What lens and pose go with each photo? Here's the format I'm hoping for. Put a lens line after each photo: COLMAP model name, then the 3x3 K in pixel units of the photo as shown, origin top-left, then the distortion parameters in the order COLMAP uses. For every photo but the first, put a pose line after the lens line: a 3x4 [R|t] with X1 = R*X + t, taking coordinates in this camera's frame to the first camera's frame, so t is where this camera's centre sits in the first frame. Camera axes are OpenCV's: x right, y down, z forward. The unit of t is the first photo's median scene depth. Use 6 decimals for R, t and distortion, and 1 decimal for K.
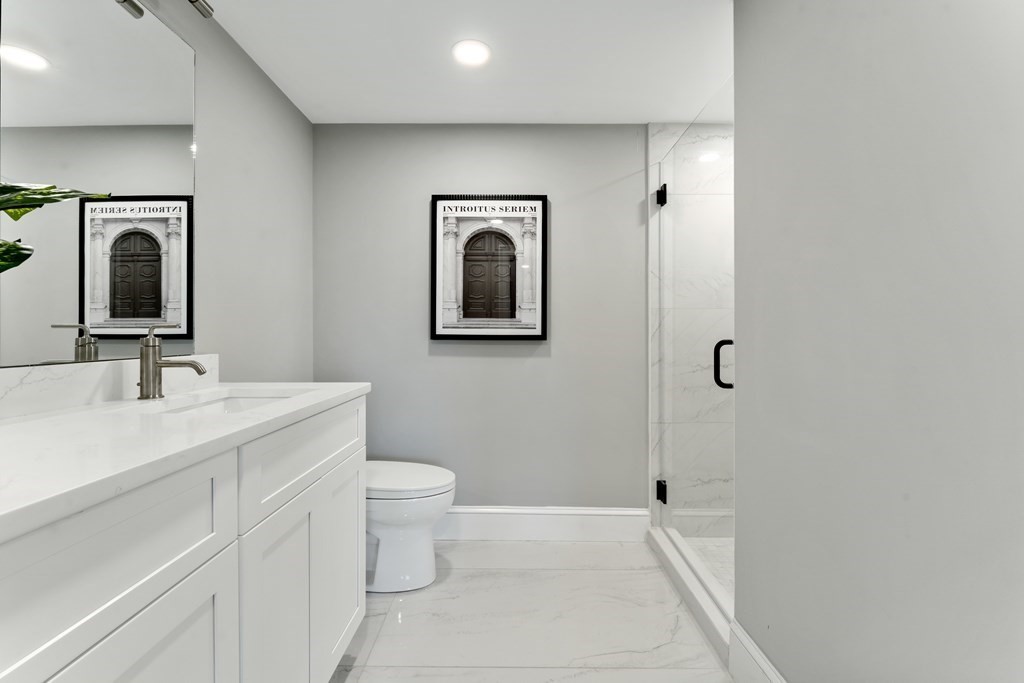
lens RADIAL K [[440.5, 0, 516.0], [0, 440.5, 330.3], [0, 0, 1]] dist [-0.003946, -0.000424]
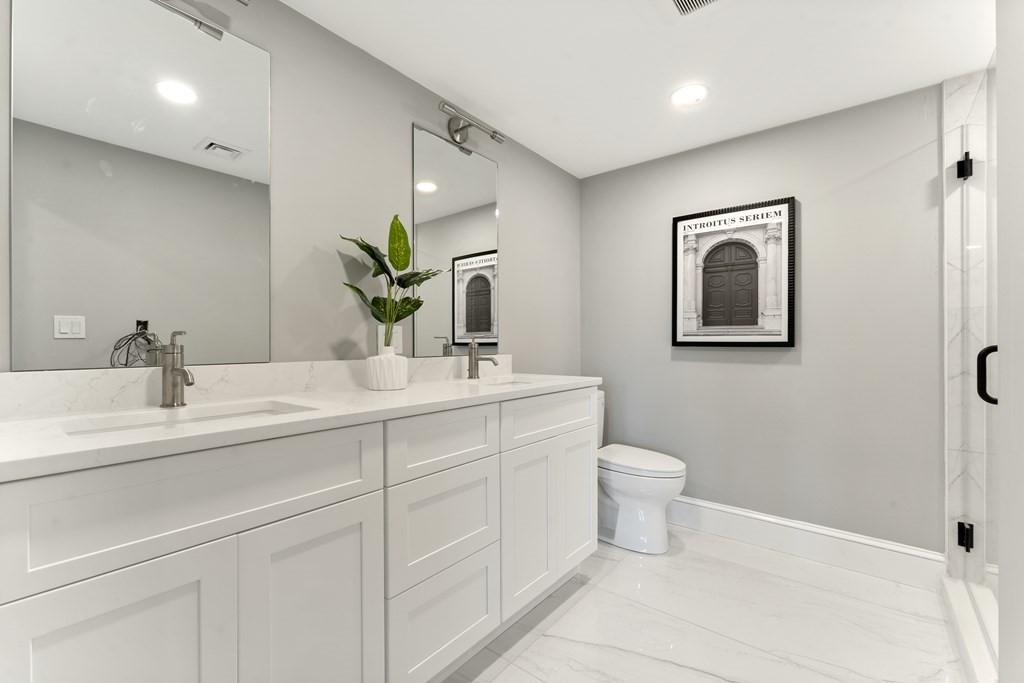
lens RADIAL K [[440.5, 0, 516.0], [0, 440.5, 330.3], [0, 0, 1]] dist [-0.003946, -0.000424]
pose [[0.787535, -0.020142, -0.615940, 0.183306], [0.008858, 0.999732, -0.021367, 0.001076], [0.616206, 0.011371, 0.787503, -0.133344]]
